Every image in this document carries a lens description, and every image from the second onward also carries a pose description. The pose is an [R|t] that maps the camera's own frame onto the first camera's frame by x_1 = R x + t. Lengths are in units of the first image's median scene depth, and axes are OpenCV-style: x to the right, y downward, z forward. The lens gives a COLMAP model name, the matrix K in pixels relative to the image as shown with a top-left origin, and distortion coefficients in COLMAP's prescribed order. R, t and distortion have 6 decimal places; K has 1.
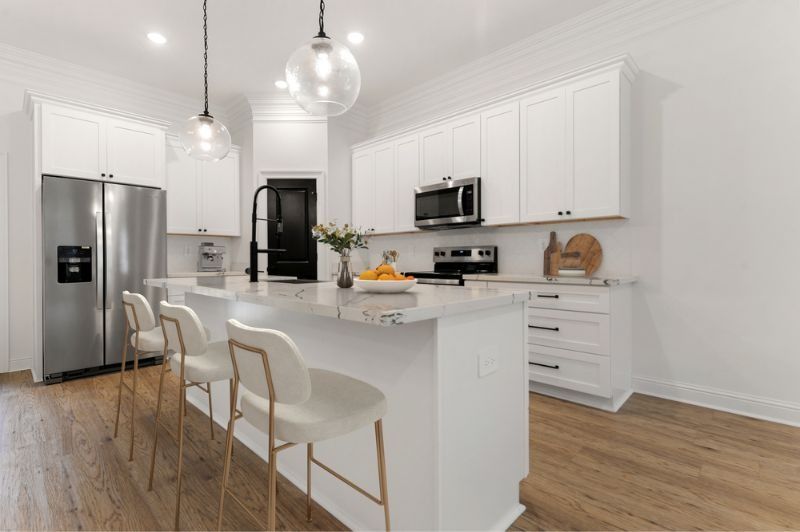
lens RADIAL K [[366.8, 0, 400.0], [0, 366.8, 266.0], [0, 0, 1]] dist [-0.019037, -0.000004]
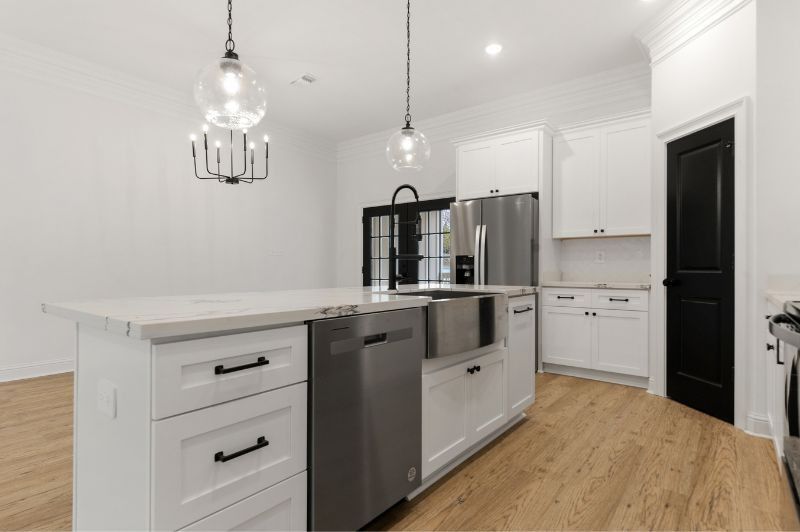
lens RADIAL K [[413.6, 0, 400.0], [0, 413.6, 266.0], [0, 0, 1]] dist [-0.001514, -0.000469]
pose [[0.097260, 0.000881, -0.995259, 0.401457], [-0.019146, 0.999816, -0.000986, -0.011916], [0.995075, 0.019151, 0.097259, 0.564934]]
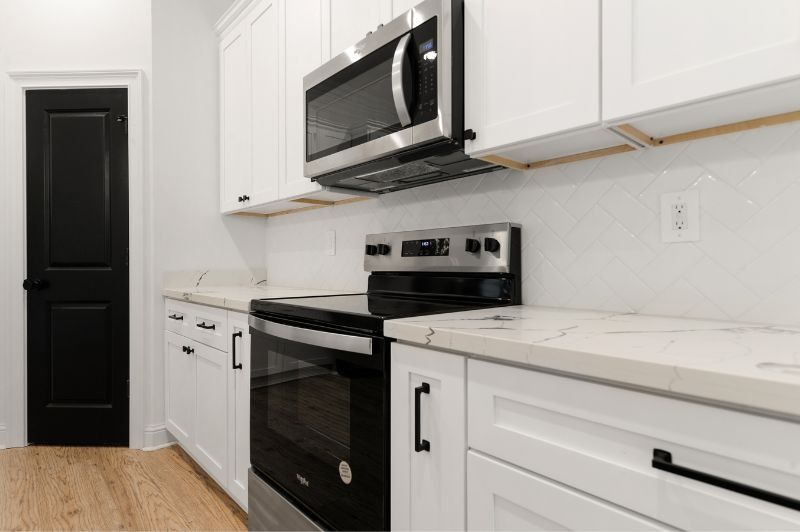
lens RADIAL K [[421.5, 0, 400.0], [0, 421.5, 266.0], [0, 0, 1]] dist [0.000722, -0.000595]
pose [[0.998340, 0.004064, -0.057450, 0.177700], [-0.004845, 0.999898, -0.013471, -0.011195], [0.057389, 0.013727, 0.998258, 0.609661]]
